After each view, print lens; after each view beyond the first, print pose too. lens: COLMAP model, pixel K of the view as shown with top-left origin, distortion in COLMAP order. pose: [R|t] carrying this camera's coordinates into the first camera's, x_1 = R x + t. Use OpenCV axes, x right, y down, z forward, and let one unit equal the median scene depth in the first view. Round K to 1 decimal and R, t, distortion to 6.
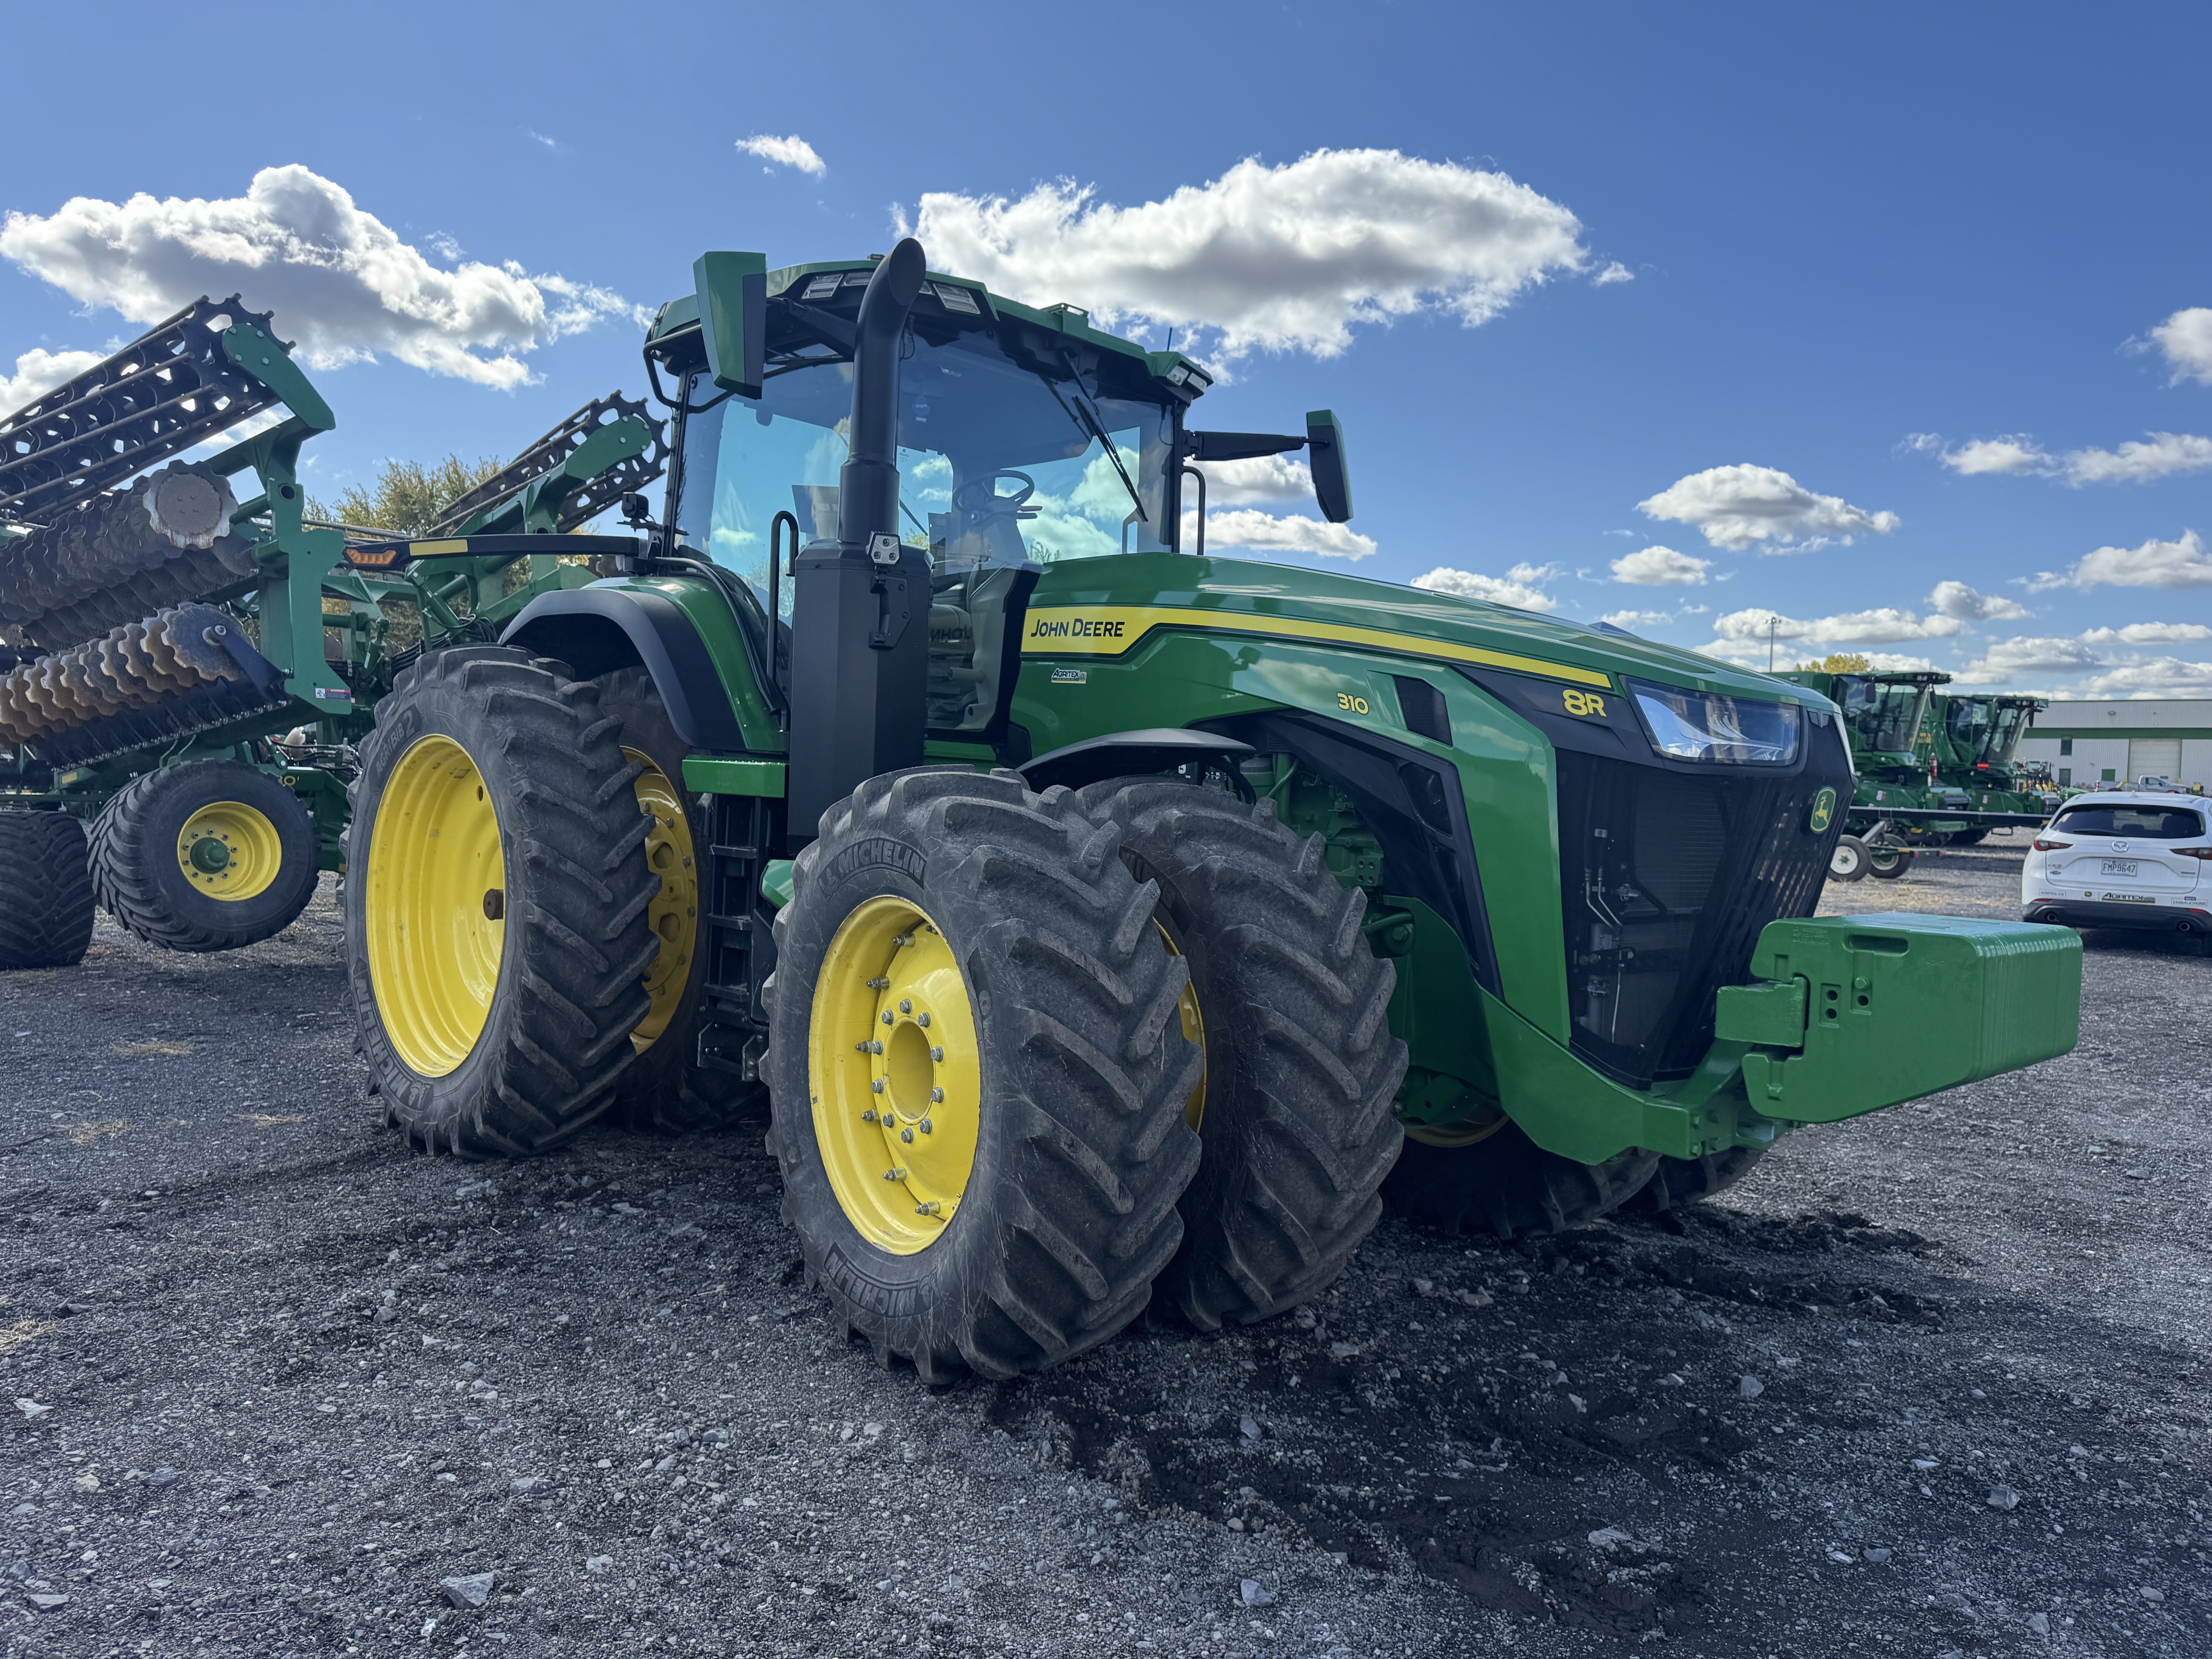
lens RADIAL K [[1684.2, 0, 1114.2], [0, 1684.2, 812.0], [0, 0, 1]] dist [0.079570, -0.125394]
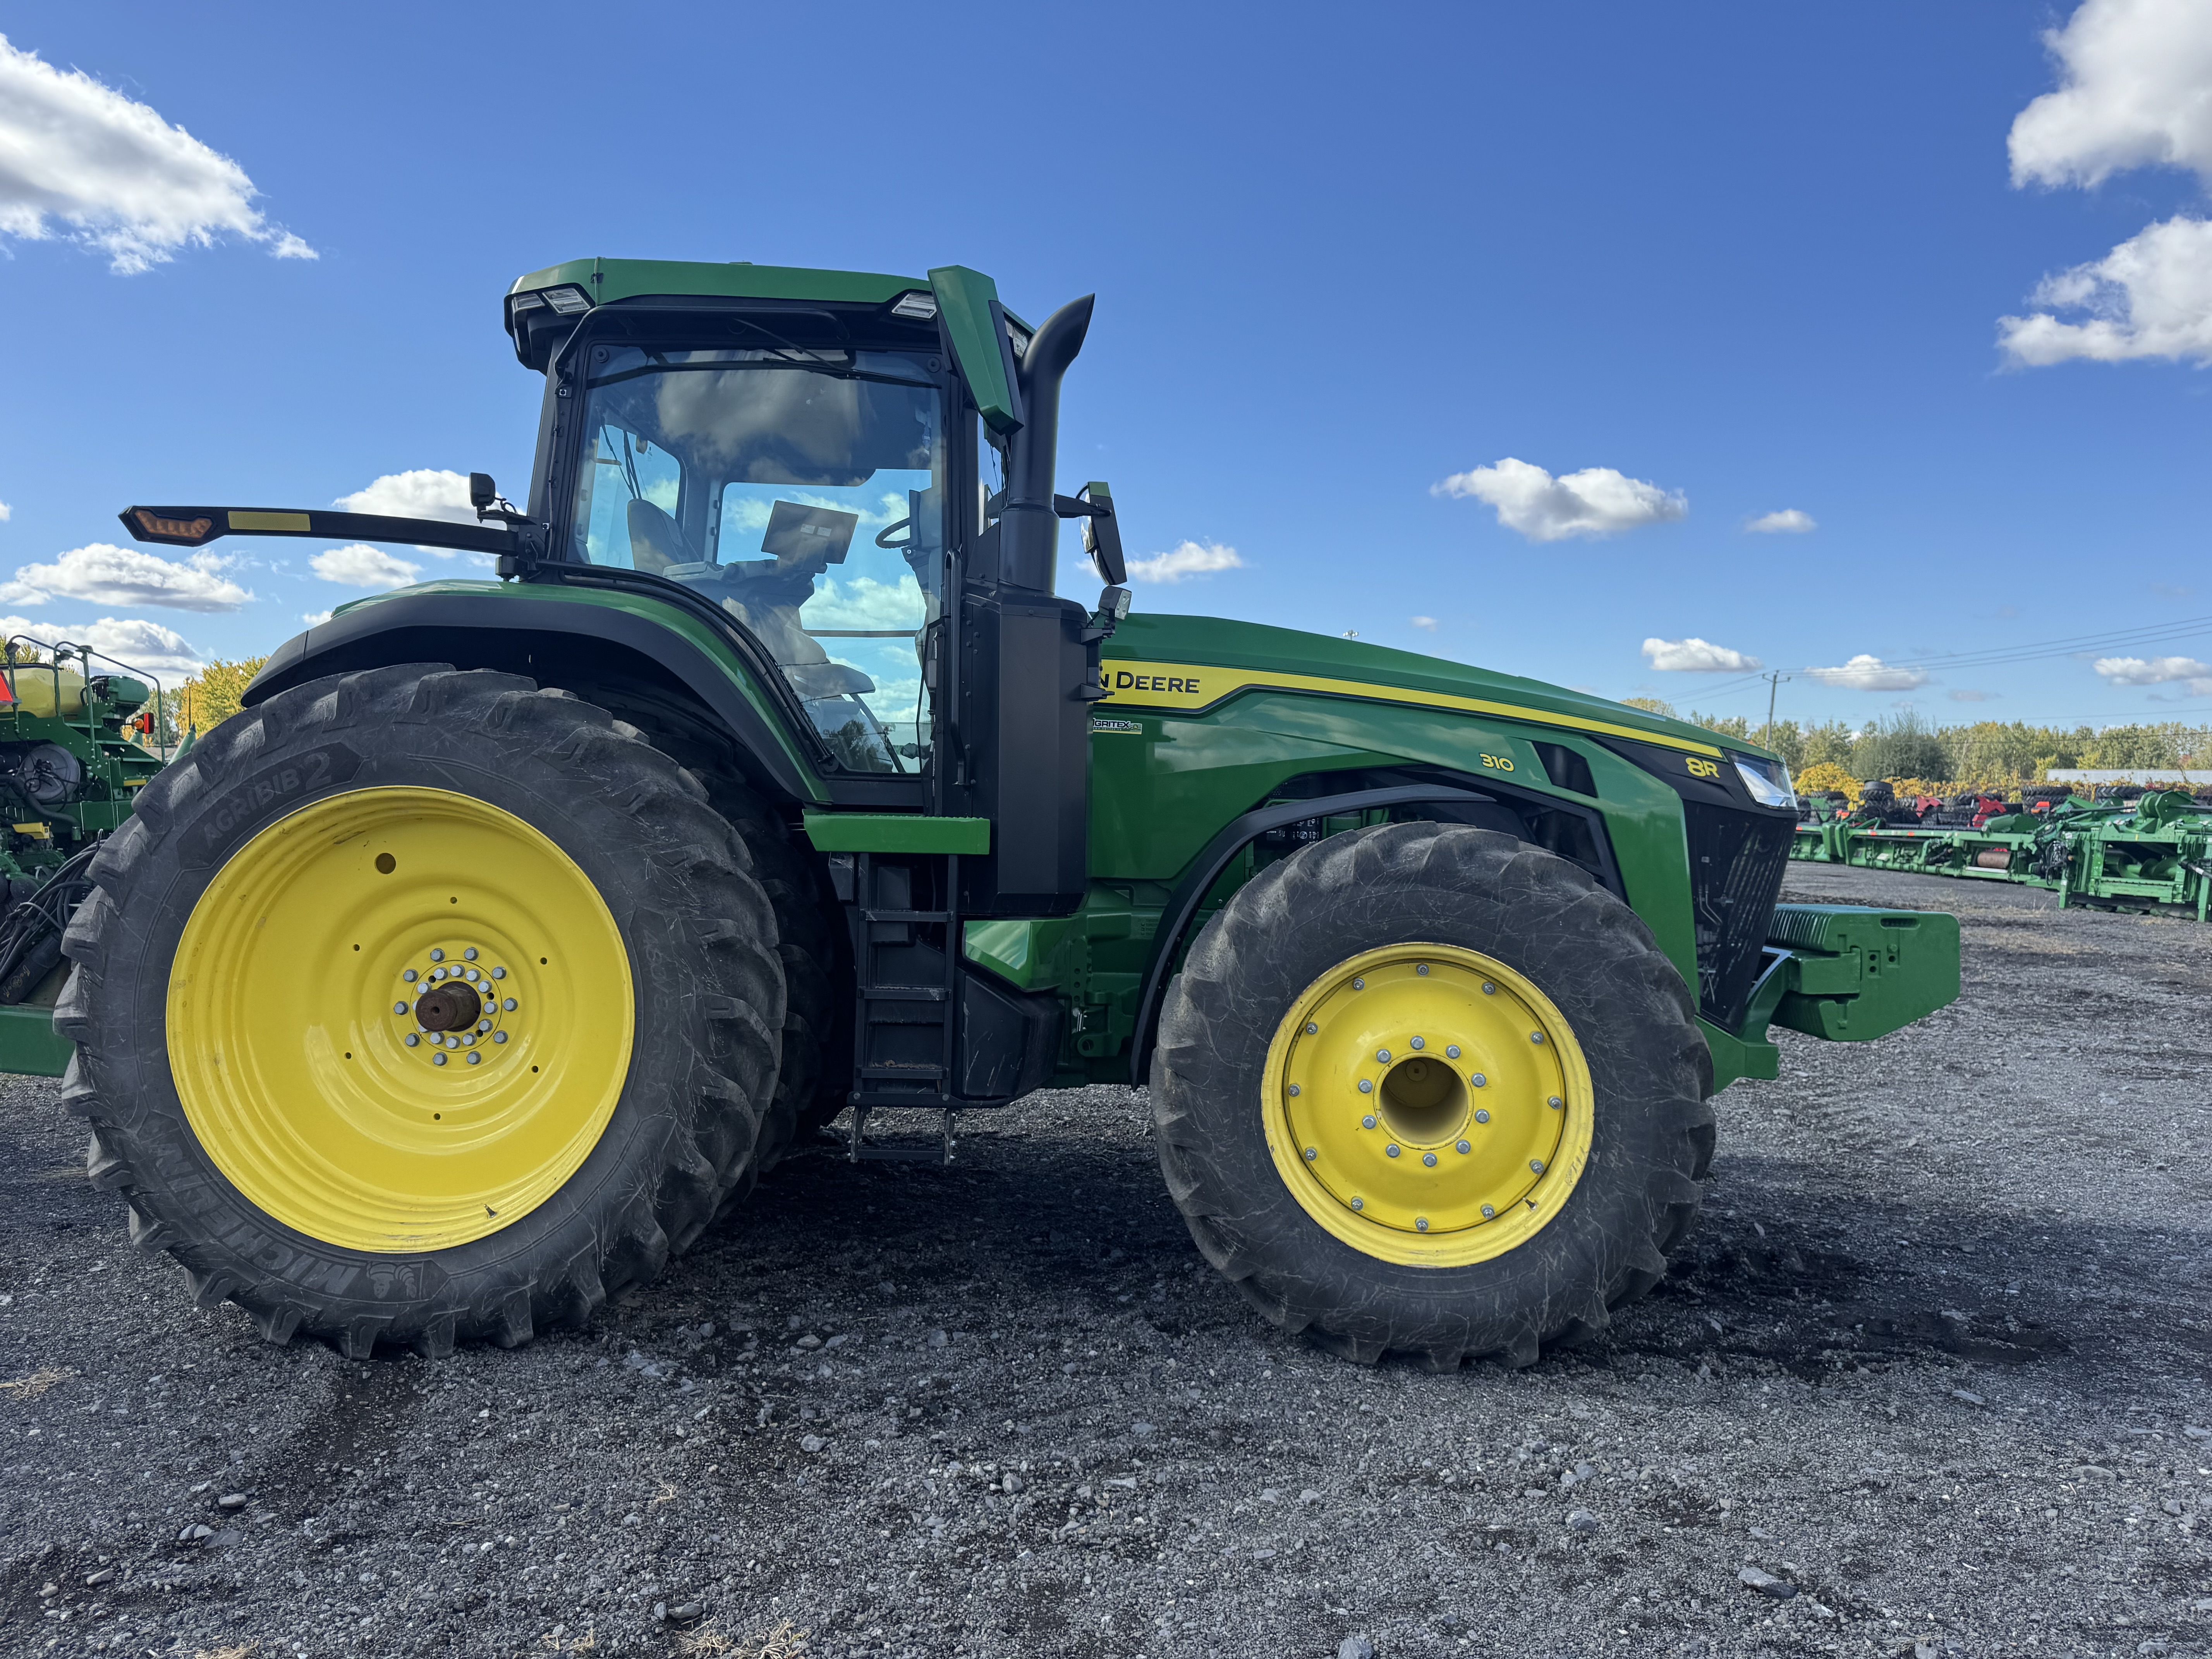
lens RADIAL K [[1684.2, 0, 1114.2], [0, 1684.2, 812.0], [0, 0, 1]] dist [0.079570, -0.125394]
pose [[0.673838, -0.022046, 0.738551, -0.815339], [0.022660, 0.999701, 0.009166, -0.038443], [-0.738532, 0.010560, 0.674136, 0.307603]]
